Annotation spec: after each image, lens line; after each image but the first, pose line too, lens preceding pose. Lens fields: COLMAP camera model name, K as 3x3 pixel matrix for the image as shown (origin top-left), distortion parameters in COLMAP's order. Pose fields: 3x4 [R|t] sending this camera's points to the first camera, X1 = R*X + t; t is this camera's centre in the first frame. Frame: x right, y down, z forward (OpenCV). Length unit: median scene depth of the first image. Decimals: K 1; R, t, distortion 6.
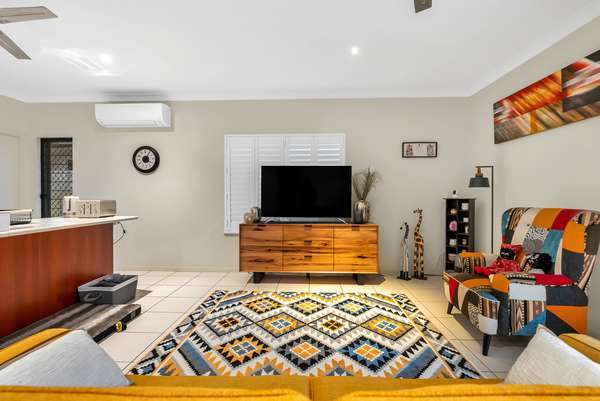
lens RADIAL K [[273.7, 0, 300.0], [0, 273.7, 200.5], [0, 0, 1]] dist [-0.008246, -0.000357]
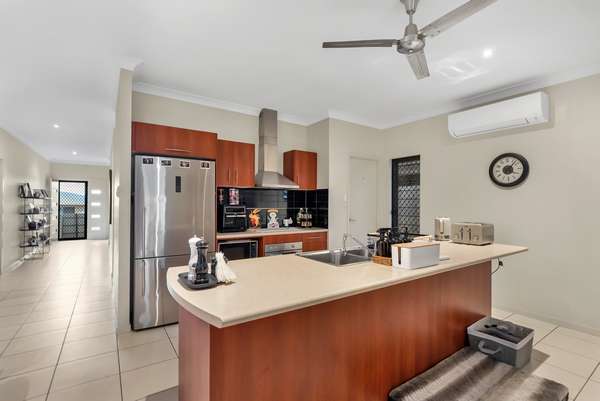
lens RADIAL K [[281.2, 0, 304.1], [0, 281.2, 202.9], [0, 0, 1]] dist [-0.002862, -0.000016]
pose [[0.609883, -0.000425, -0.792491, -0.326297], [-0.021653, 0.999618, -0.017200, -0.033051], [0.792195, 0.027650, 0.609641, 0.042599]]
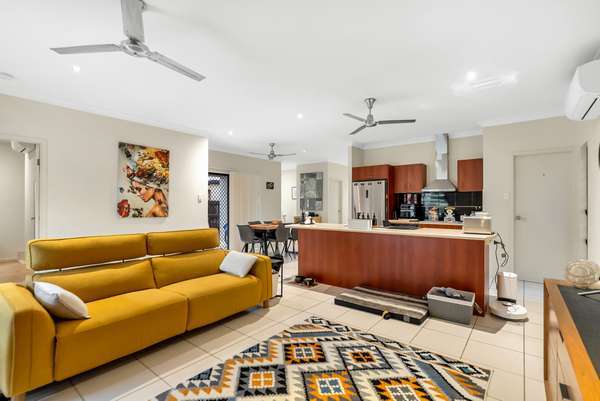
lens RADIAL K [[281.2, 0, 304.1], [0, 281.2, 202.9], [0, 0, 1]] dist [-0.002862, -0.000016]
pose [[-0.579338, -0.007274, -0.815055, 0.411738], [-0.015734, 0.999874, 0.002261, -0.037483], [0.814936, 0.014134, -0.579379, 0.940458]]
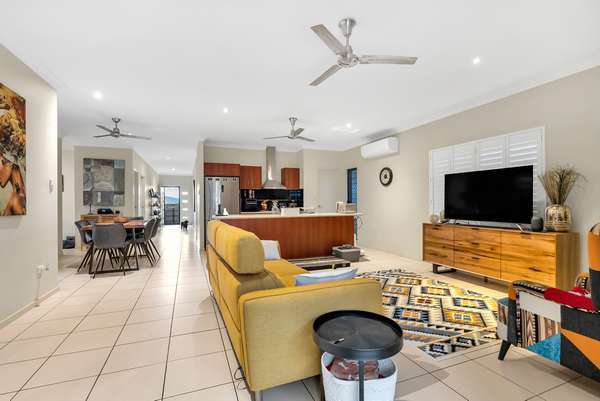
lens RADIAL K [[281.2, 0, 304.1], [0, 281.2, 202.9], [0, 0, 1]] dist [-0.002862, -0.000016]
pose [[0.420901, -0.002268, -0.907104, 0.729699], [-0.011054, 0.999910, -0.007629, 0.009685], [0.907039, 0.013238, 0.420838, -0.043810]]
